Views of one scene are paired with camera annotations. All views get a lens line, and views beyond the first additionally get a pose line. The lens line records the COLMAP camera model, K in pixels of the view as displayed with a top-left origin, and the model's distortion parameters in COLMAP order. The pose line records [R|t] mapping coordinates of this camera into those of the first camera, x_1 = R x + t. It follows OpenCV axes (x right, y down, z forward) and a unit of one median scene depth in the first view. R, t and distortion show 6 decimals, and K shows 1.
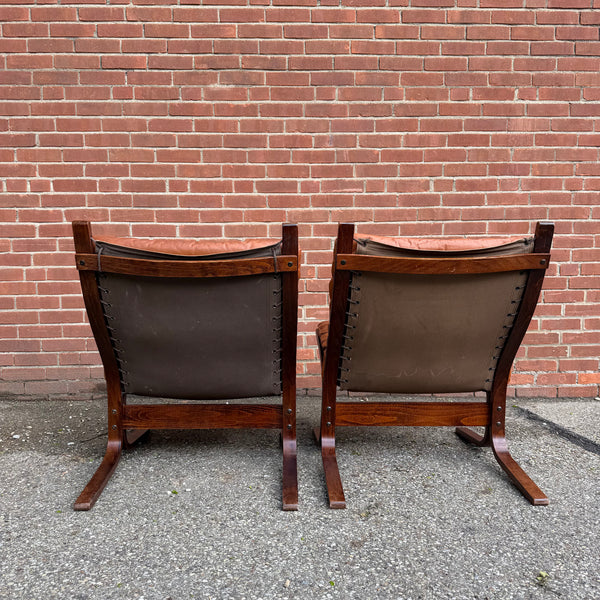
lens RADIAL K [[561.2, 0, 295.7], [0, 561.2, 306.6], [0, 0, 1]] dist [0.034410, -0.049750]
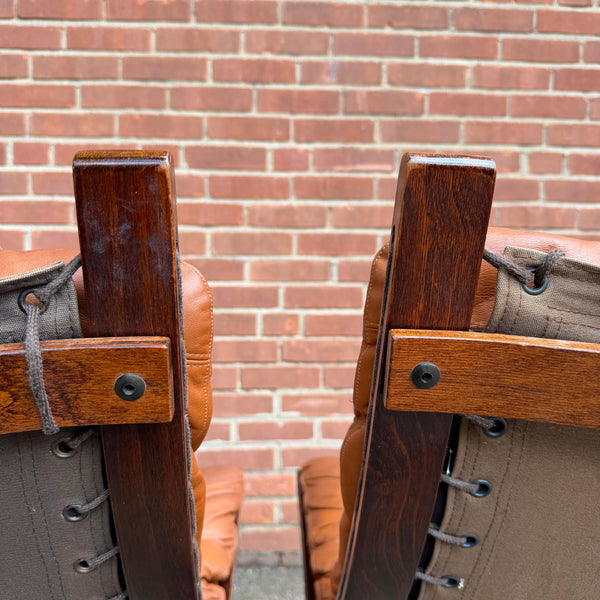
lens RADIAL K [[668.6, 0, 300.5], [0, 668.6, 303.7], [0, 0, 1]] dist [0.060125, 0.000000]
pose [[0.999554, 0.011783, 0.027439, 0.019075], [-0.010112, 0.998131, -0.060262, -0.045234], [-0.028097, 0.059957, 0.997805, 0.396915]]
